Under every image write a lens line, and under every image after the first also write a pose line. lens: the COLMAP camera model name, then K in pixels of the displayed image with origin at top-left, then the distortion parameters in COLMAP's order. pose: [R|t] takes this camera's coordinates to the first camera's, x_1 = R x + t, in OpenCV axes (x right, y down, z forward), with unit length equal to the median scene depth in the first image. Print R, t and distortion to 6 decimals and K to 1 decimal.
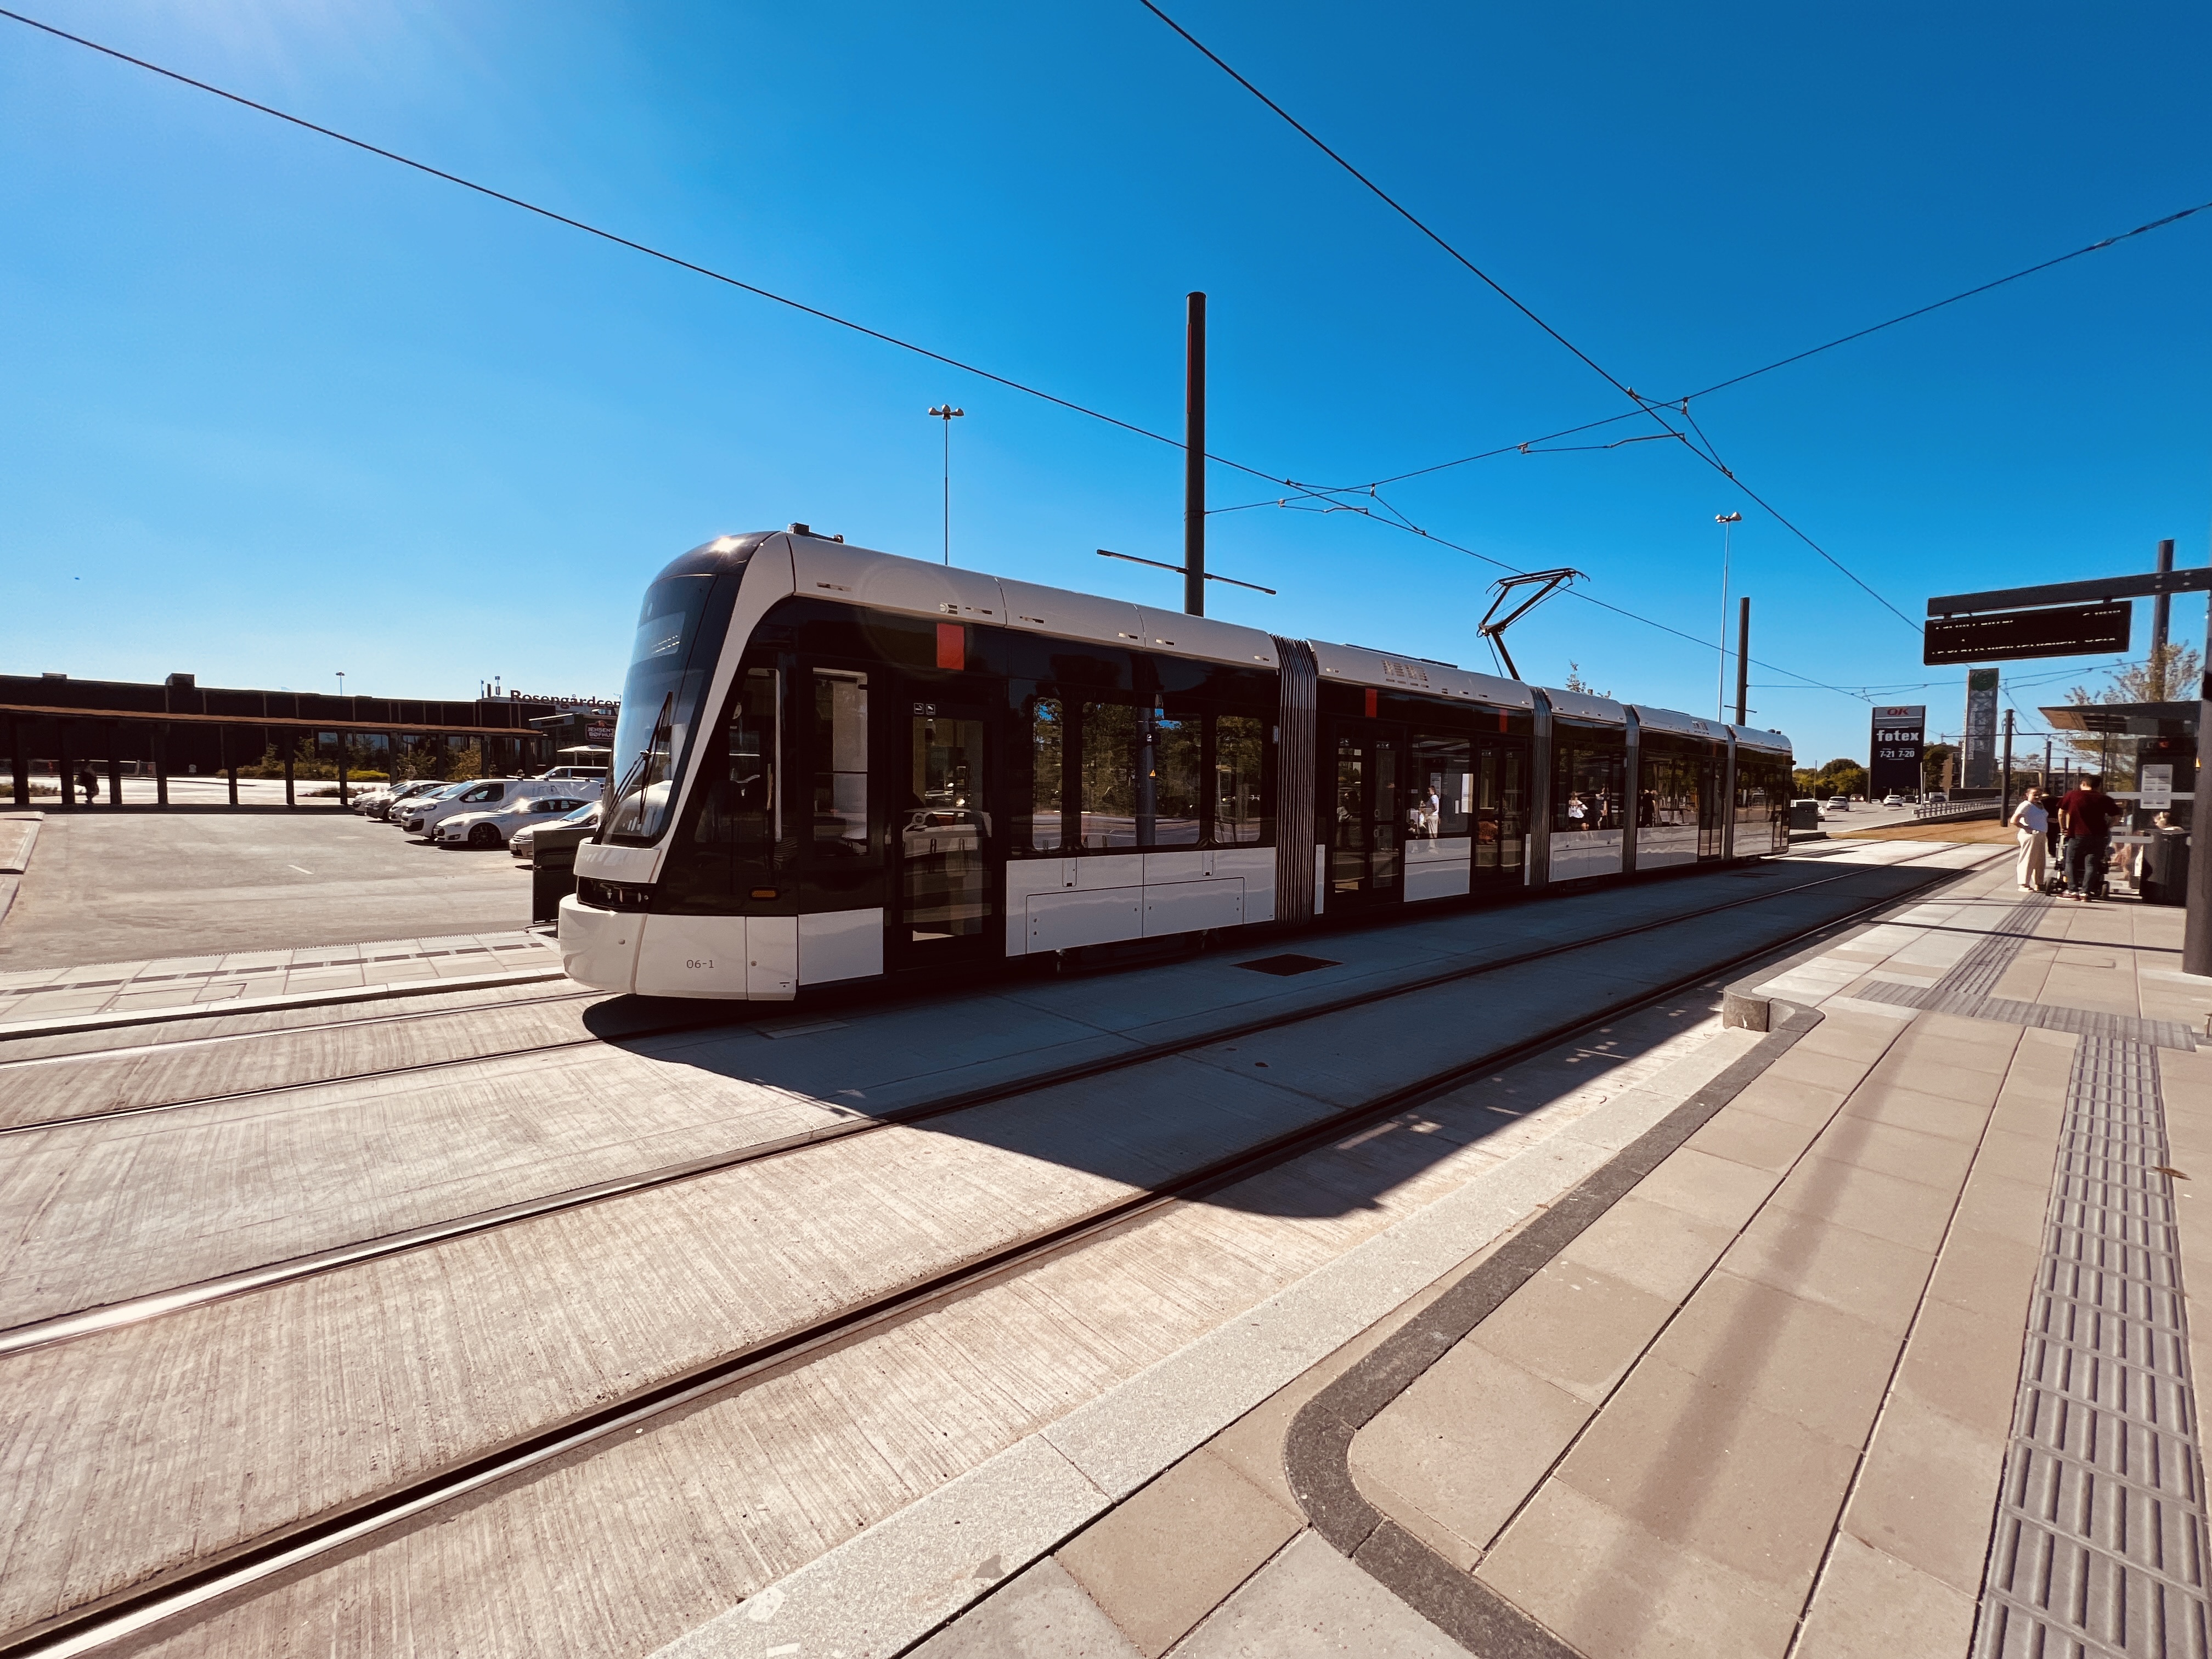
lens RADIAL K [[902.8, 0, 1101.6], [0, 902.8, 839.8], [0, 0, 1]] dist [-0.000321, -0.000115]
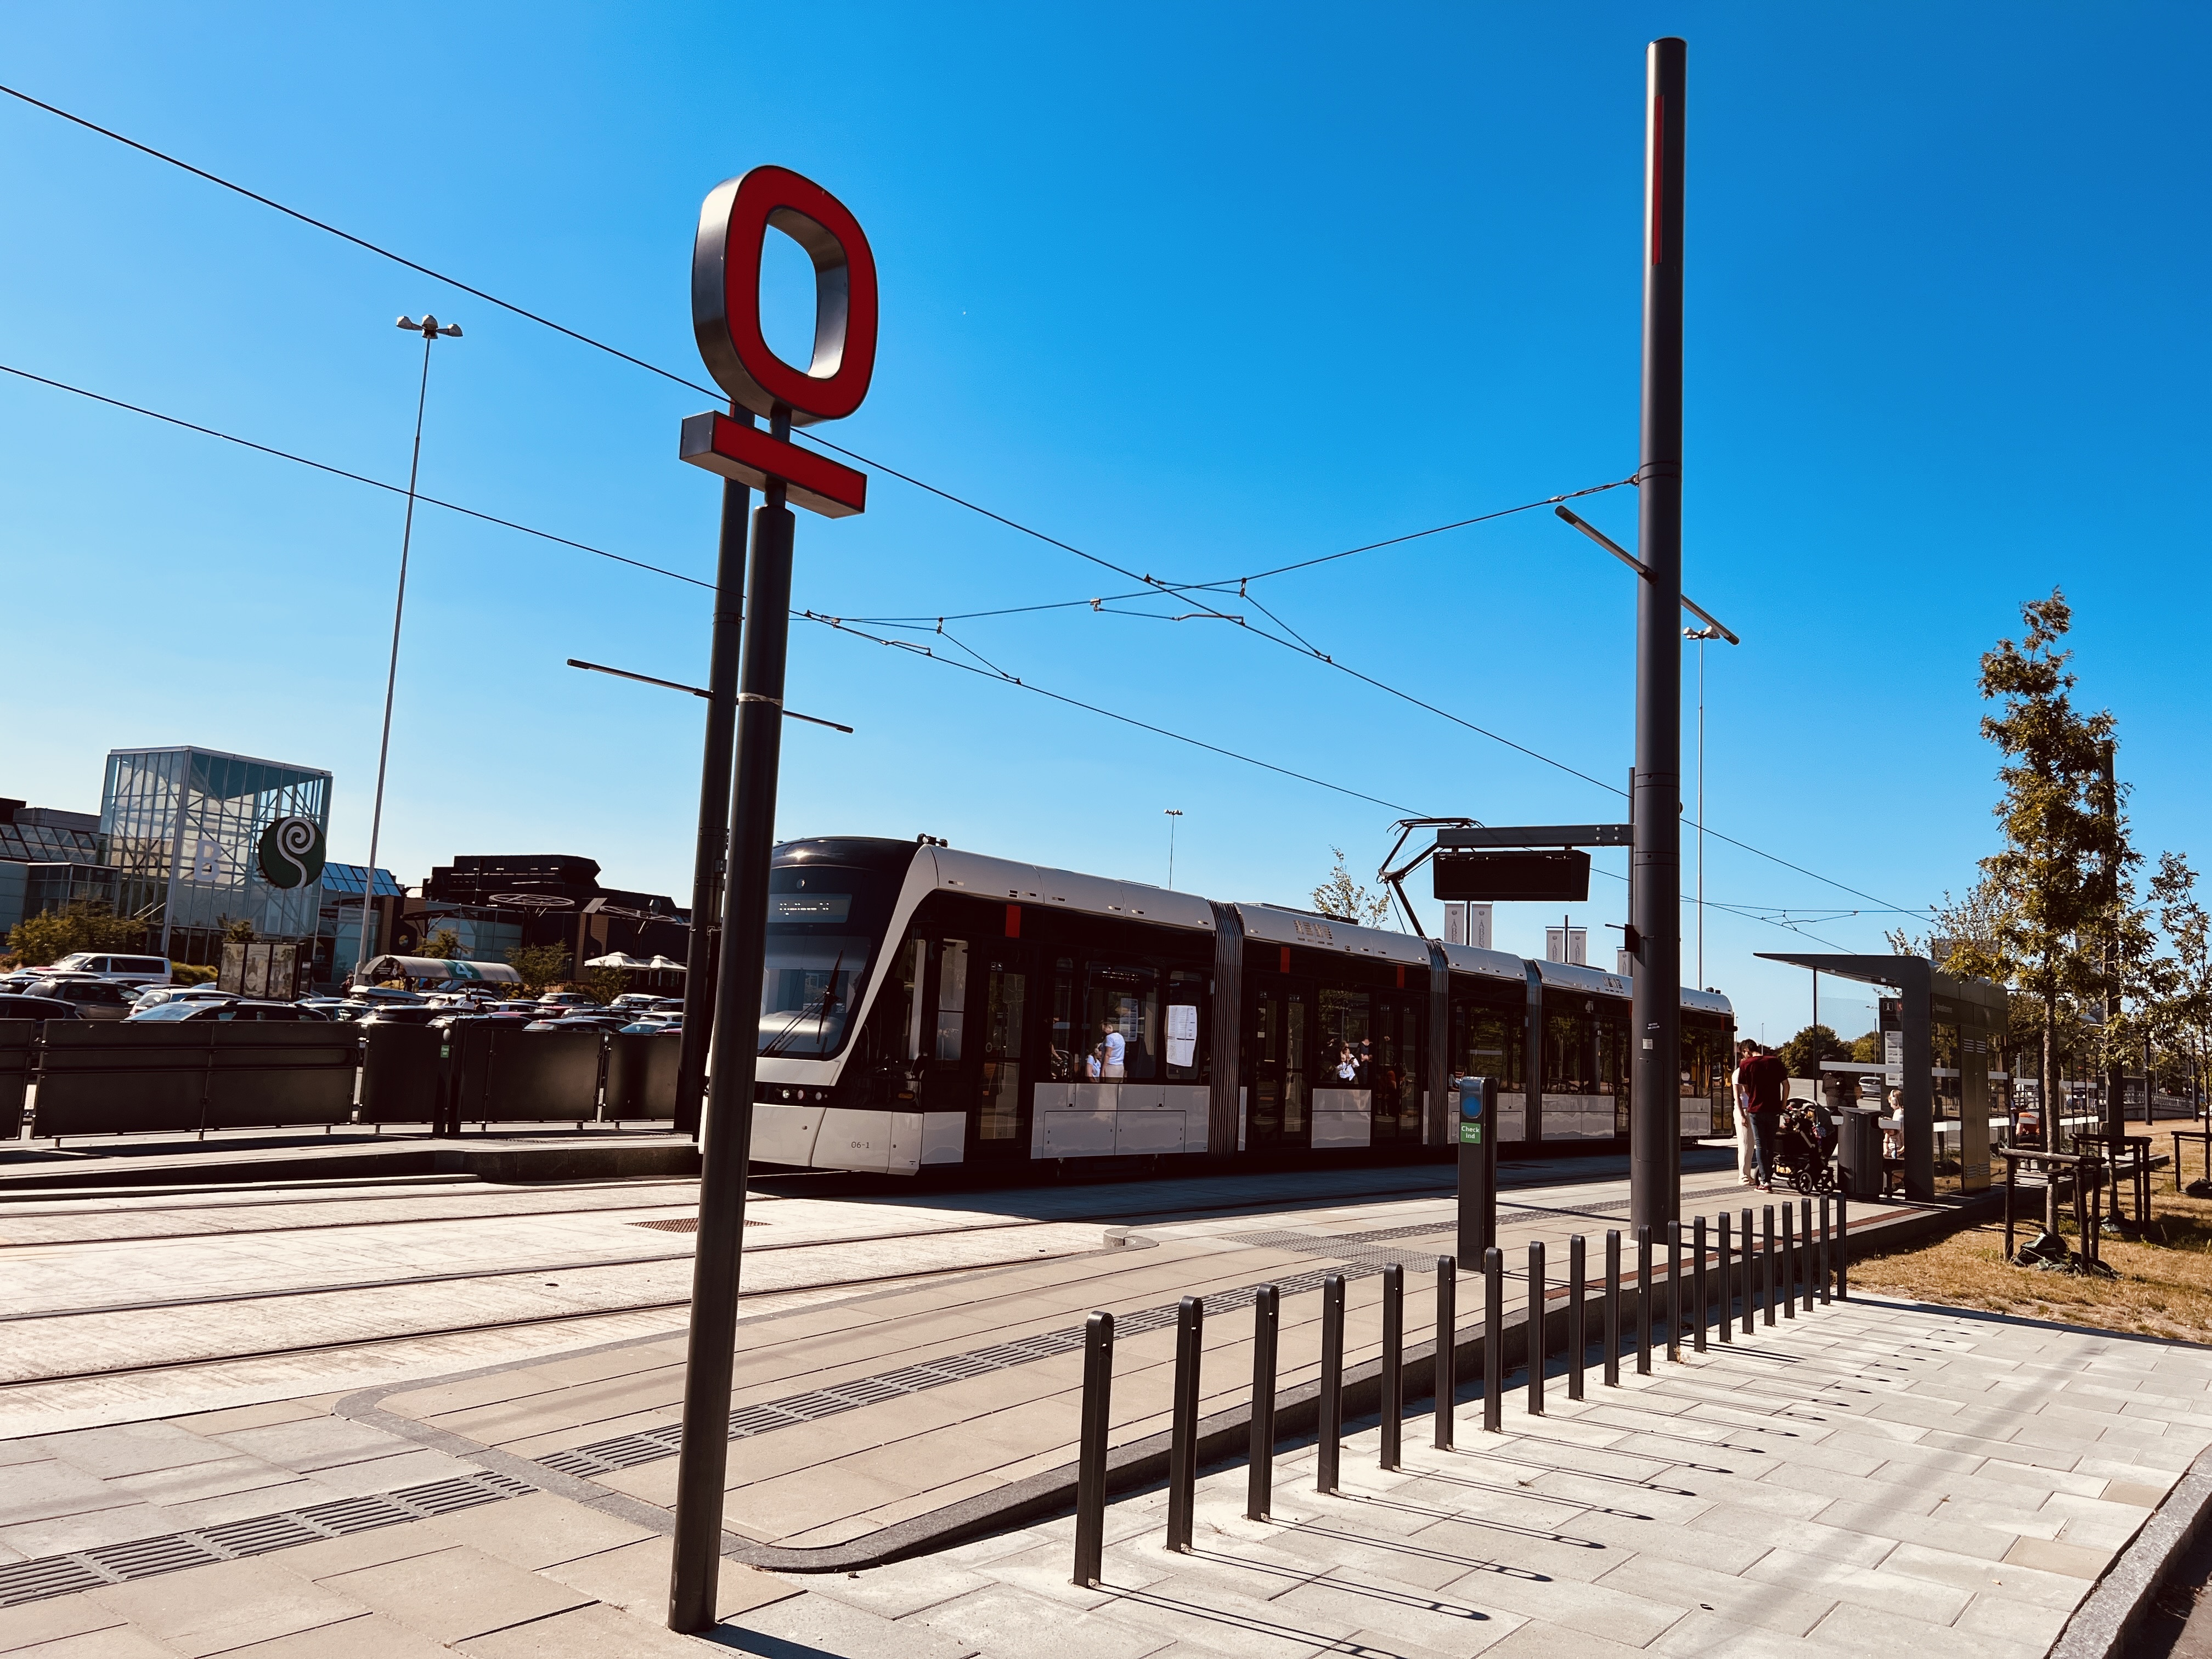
lens RADIAL K [[1689.8, 0, 1082.2], [0, 1689.8, 819.0], [0, 0, 1]] dist [0.048641, -0.050964]
pose [[0.974427, 0.069962, 0.213535, 0.424325], [-0.031747, 0.983627, -0.177401, 0.094952], [-0.222450, 0.166085, 0.960693, -1.330001]]
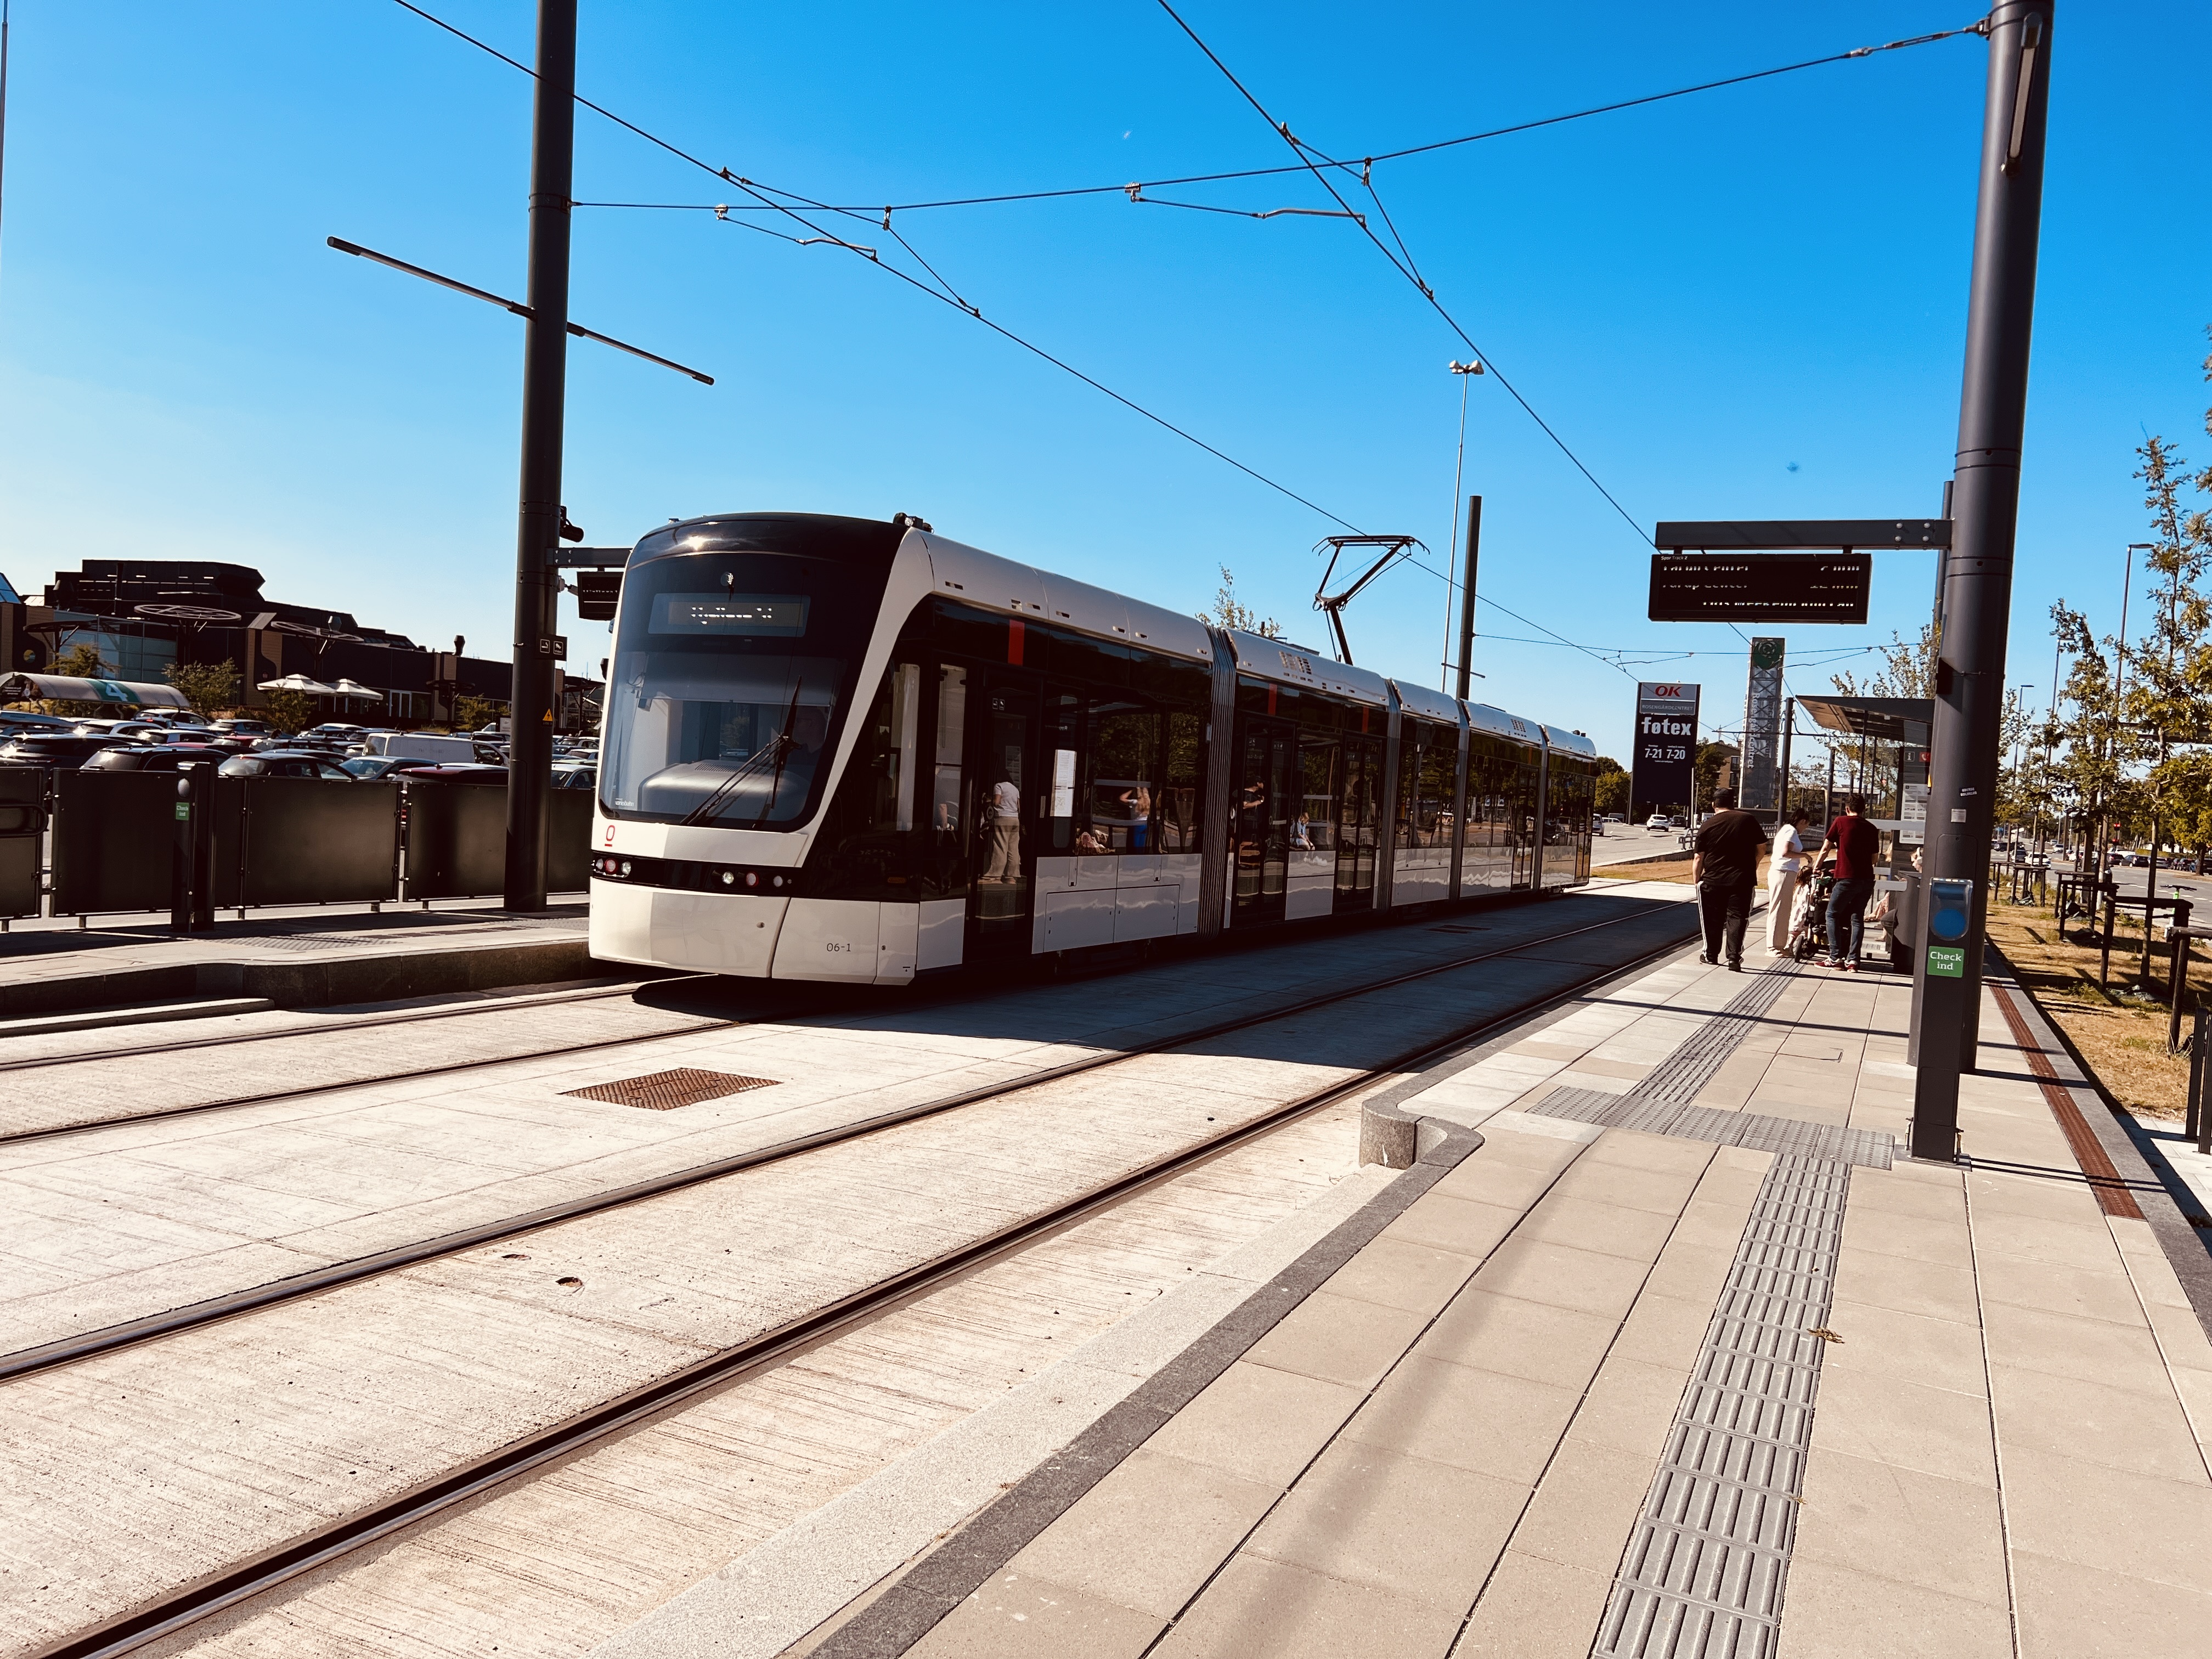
lens RADIAL K [[1689.8, 0, 1134.4], [0, 1689.8, 865.5], [0, 0, 1]] dist [0.048641, -0.050964]
pose [[0.912740, 0.025052, 0.407771, 0.093292], [-0.027296, 0.999627, -0.000316, 0.003524], [-0.407627, -0.010842, 0.913084, -0.027147]]
